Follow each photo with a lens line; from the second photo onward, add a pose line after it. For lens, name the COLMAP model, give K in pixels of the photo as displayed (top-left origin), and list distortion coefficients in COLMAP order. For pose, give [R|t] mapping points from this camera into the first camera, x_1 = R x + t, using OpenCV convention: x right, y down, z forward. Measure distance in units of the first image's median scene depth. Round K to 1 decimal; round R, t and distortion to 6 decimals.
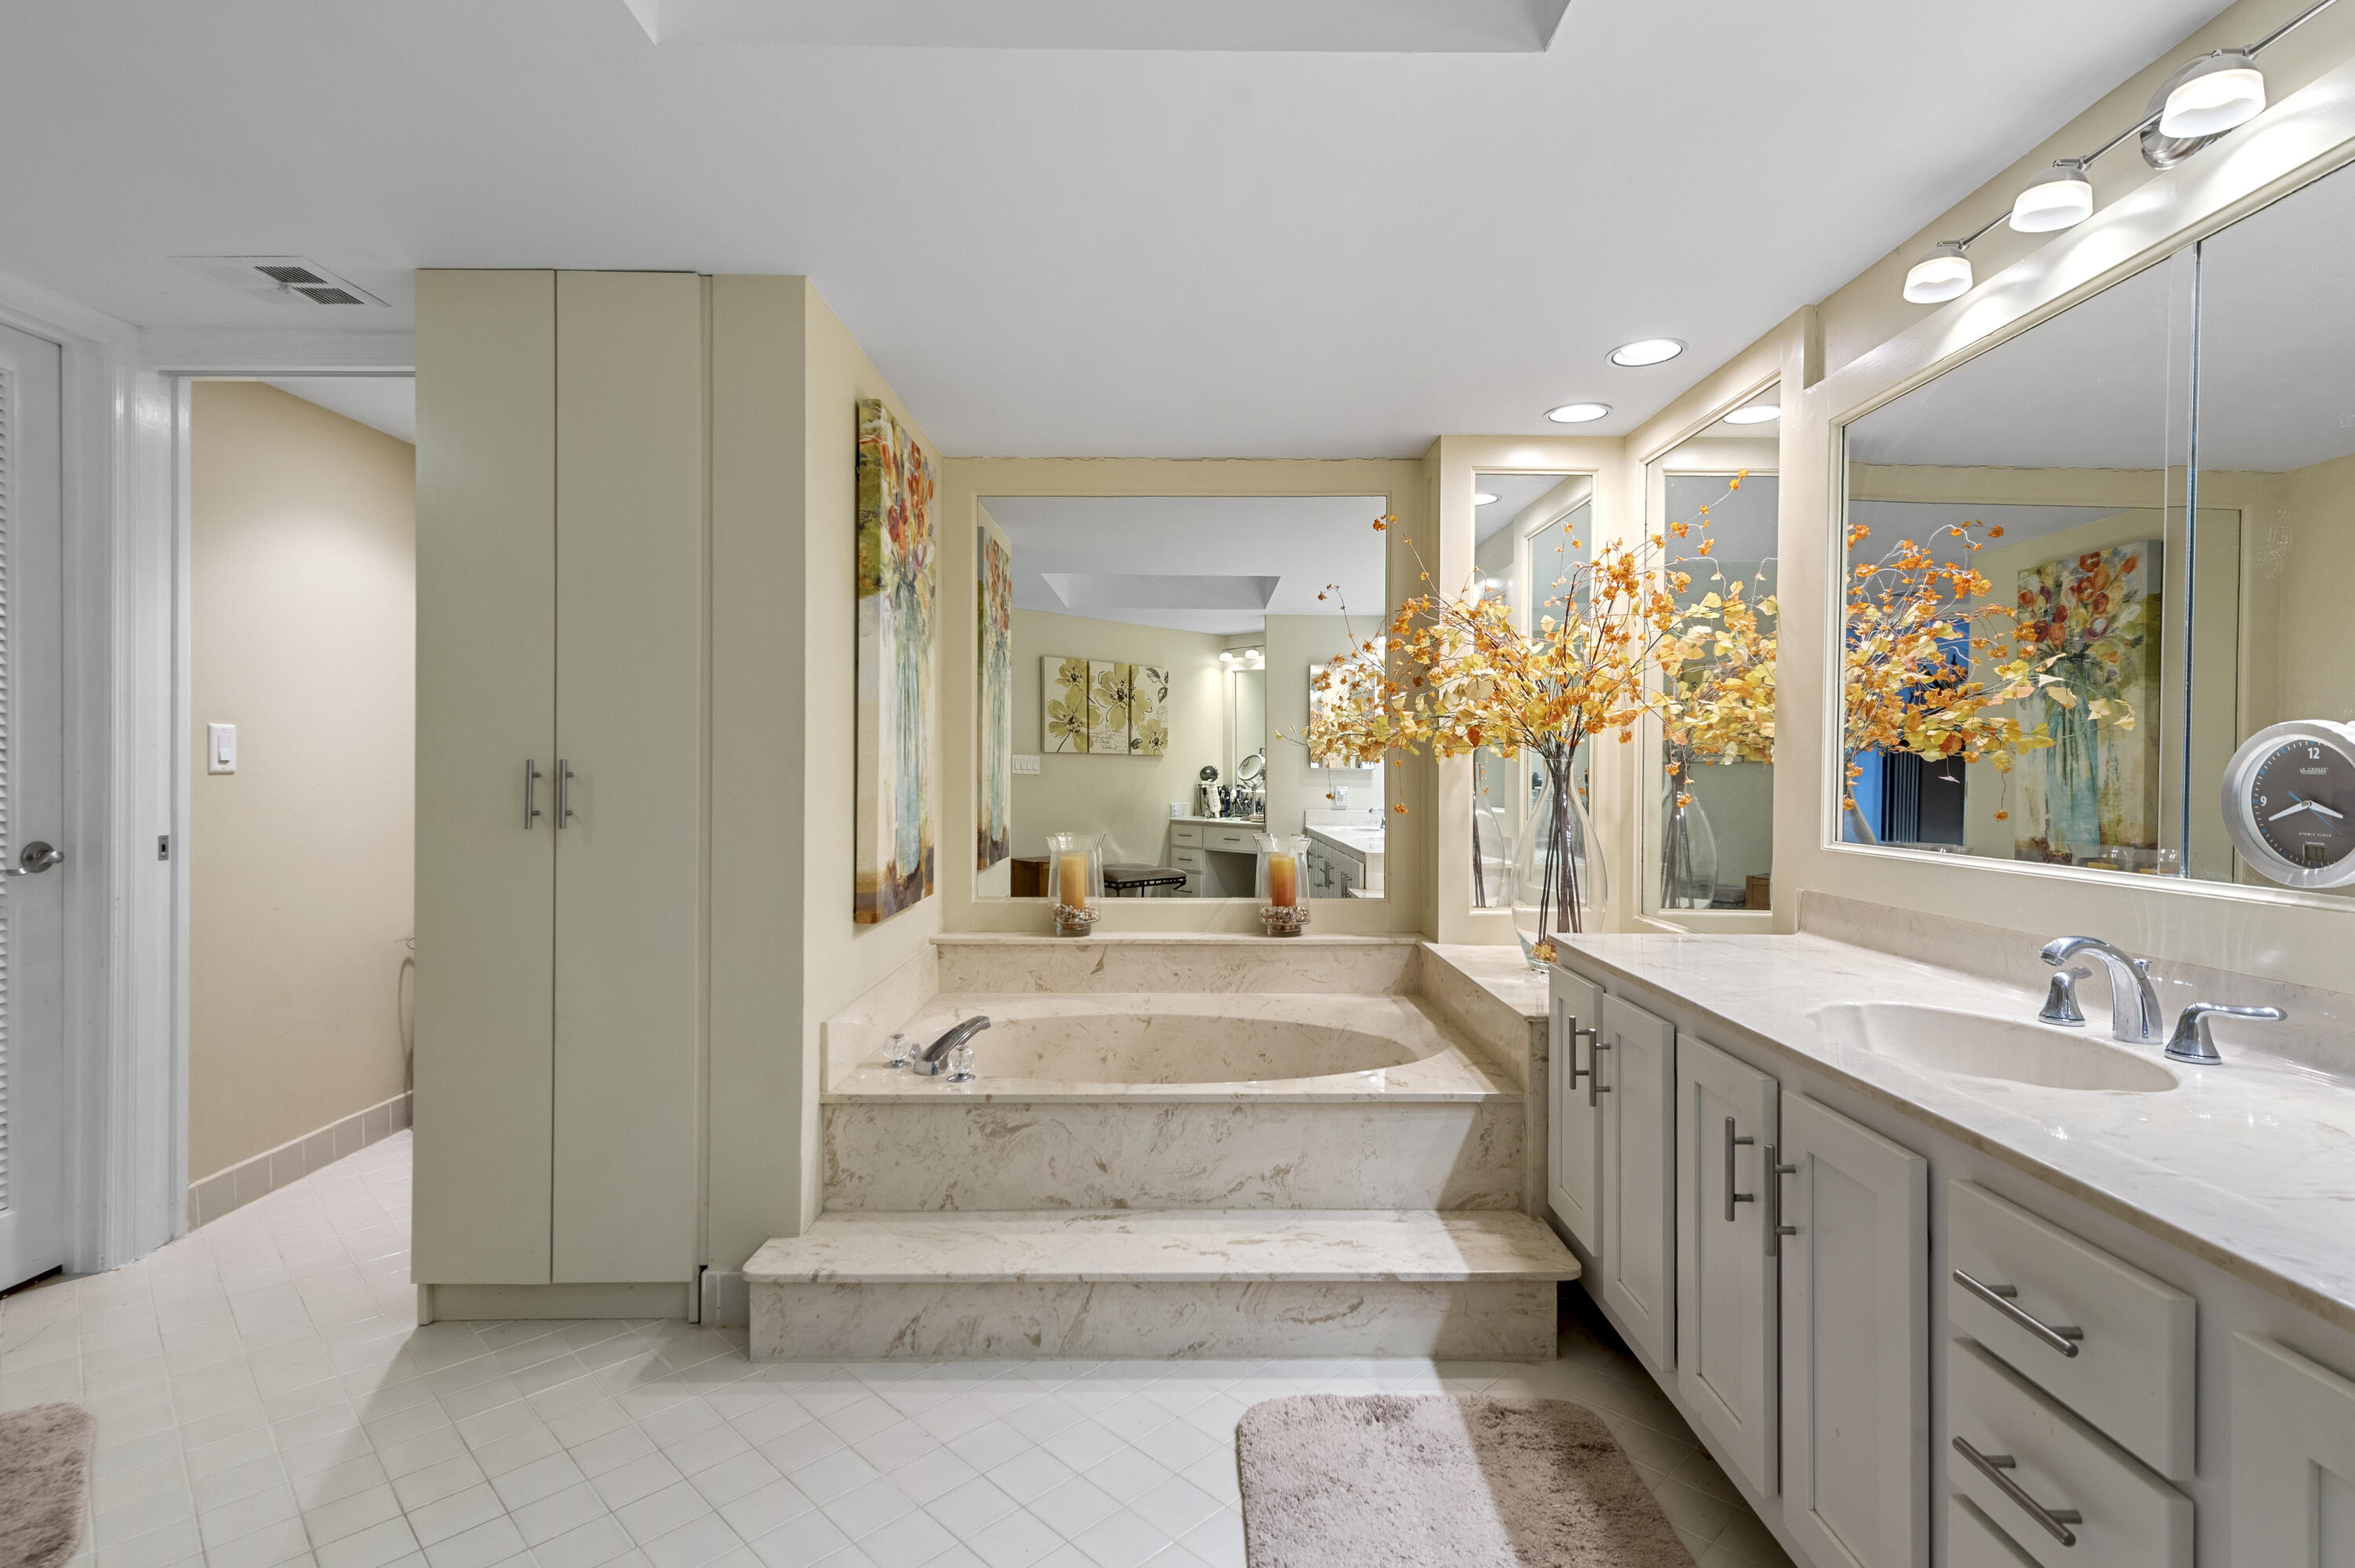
lens RADIAL K [[1114.2, 0, 1176.5], [0, 1114.2, 788.2], [0, 0, 1]] dist [0.003247, -0.000531]
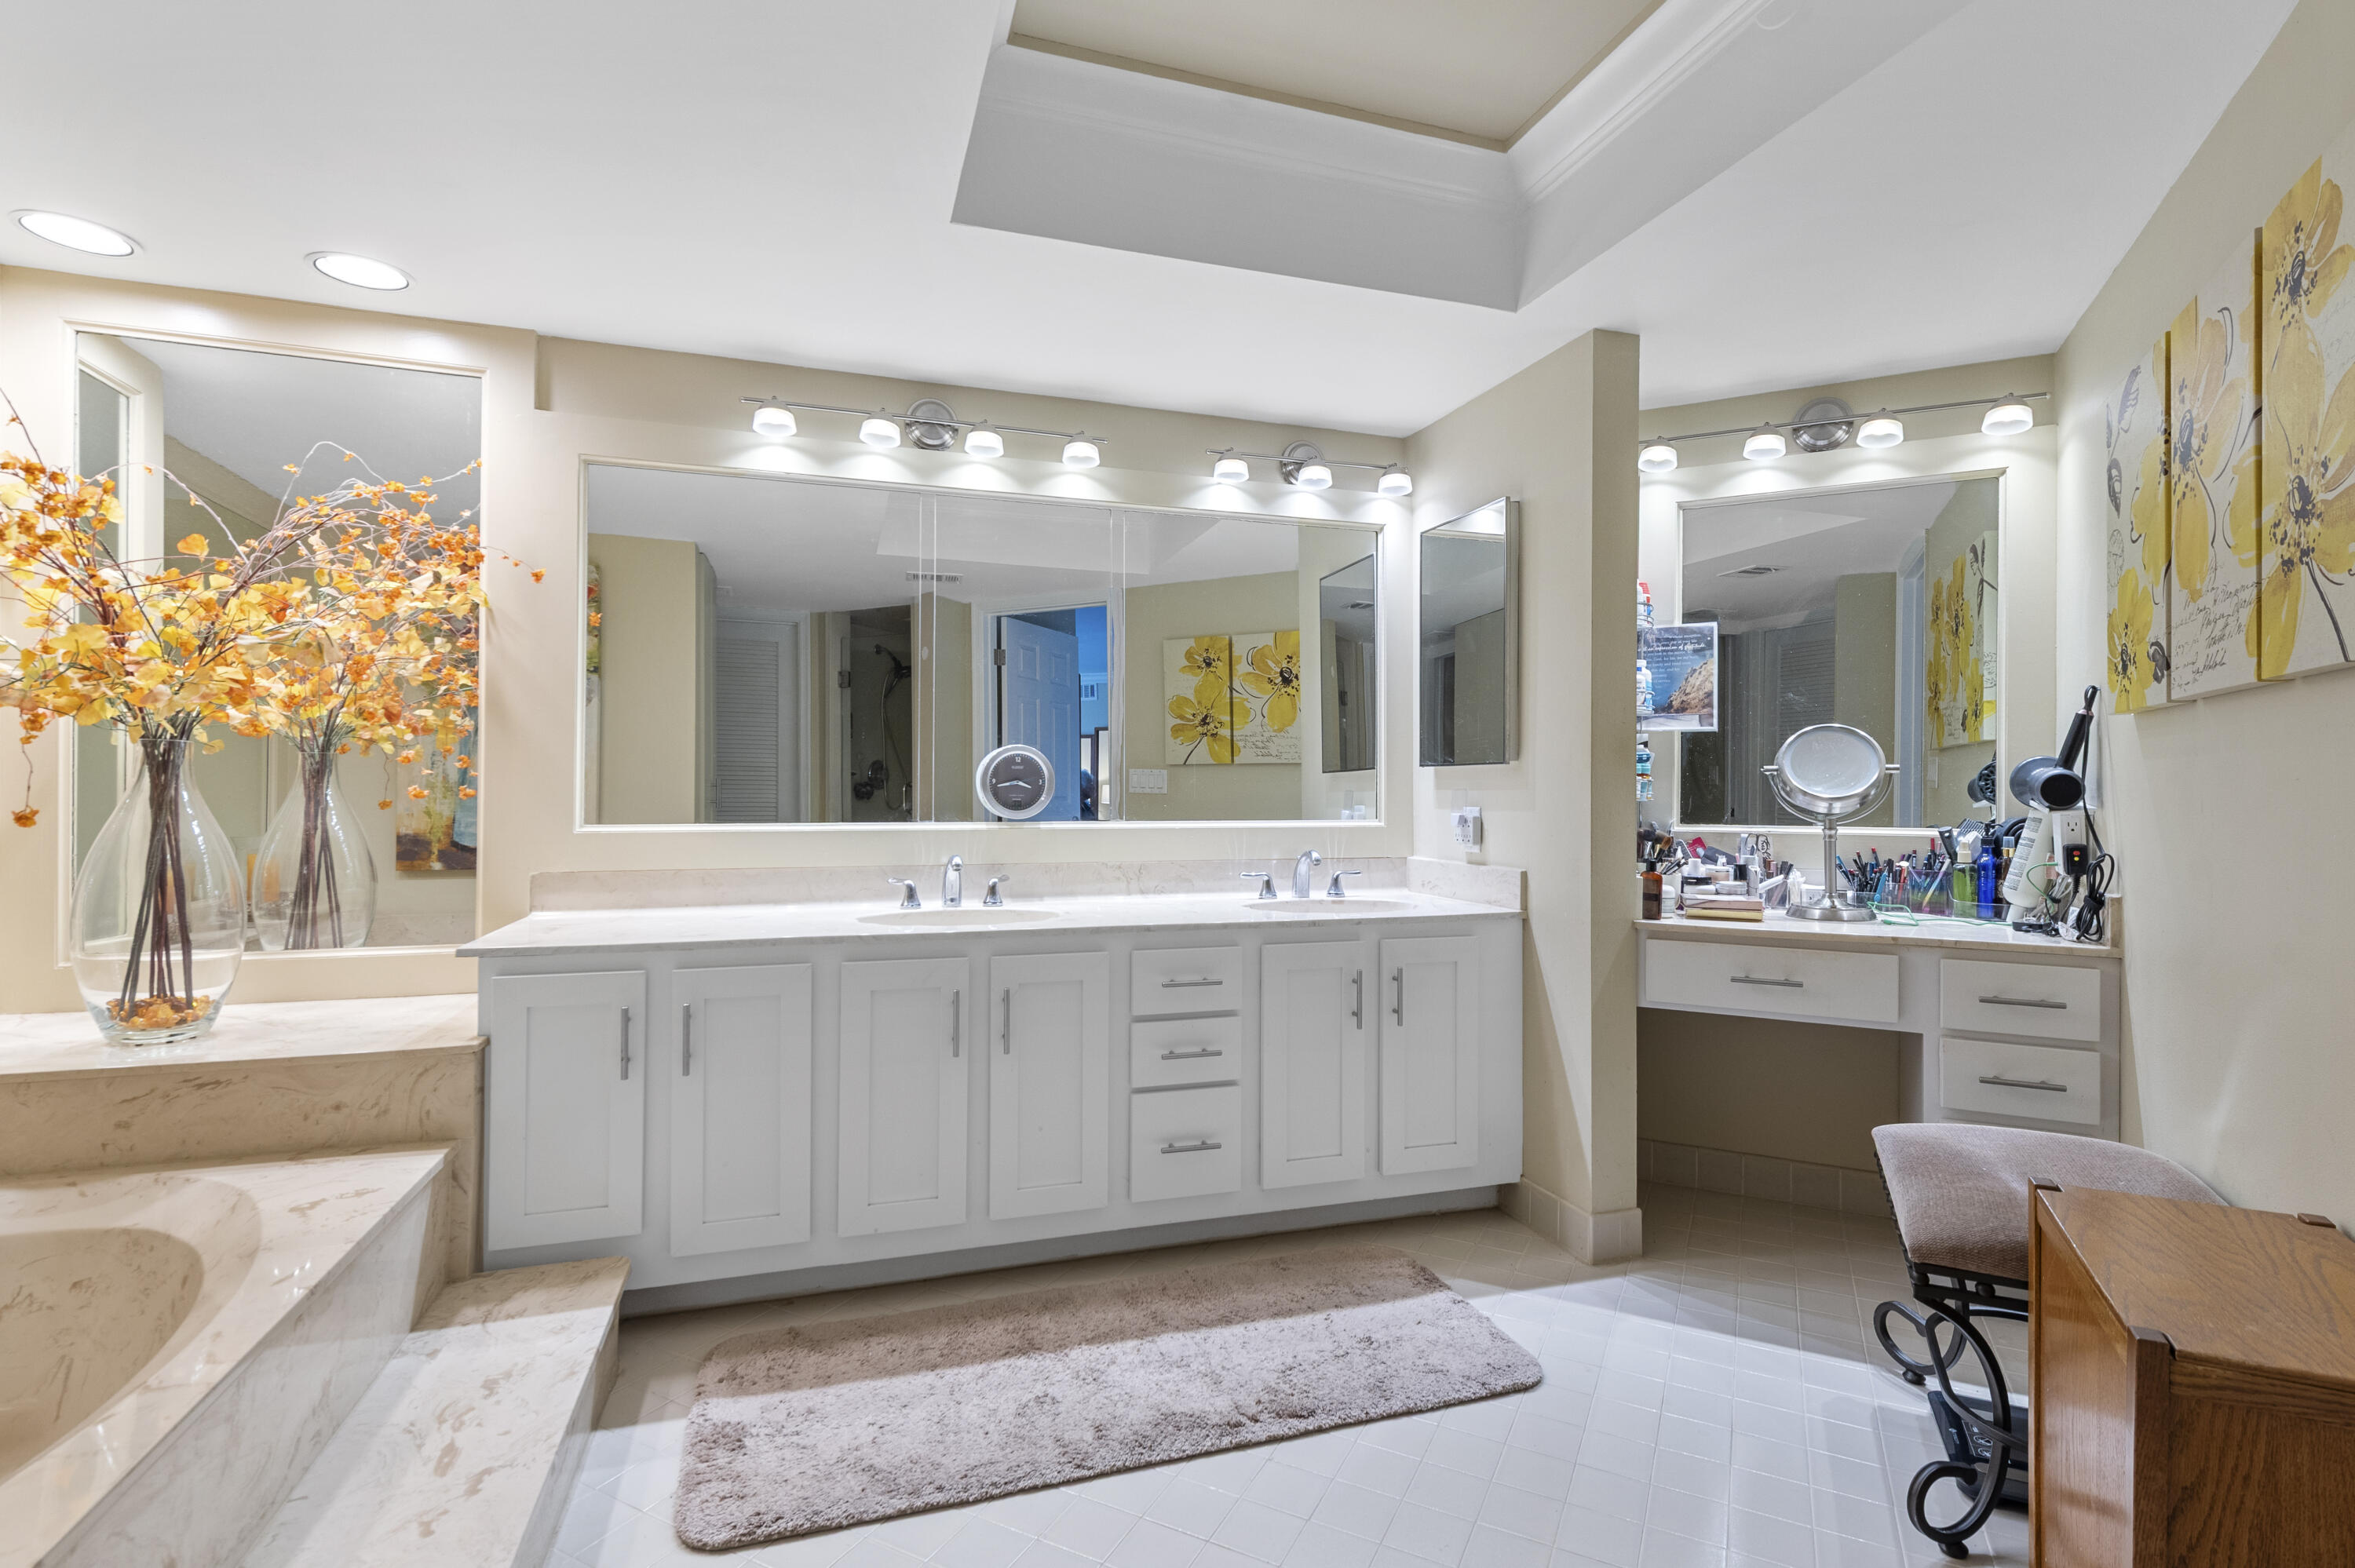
lens RADIAL K [[1114.2, 0, 1176.4], [0, 1114.2, 777.6], [0, 0, 1]] dist [0.003247, -0.000531]
pose [[-0.304792, 0.002326, 0.952416, -0.757328], [0.012732, 0.999918, 0.001632, 0.003846], [-0.952334, 0.012624, -0.304796, 0.838157]]
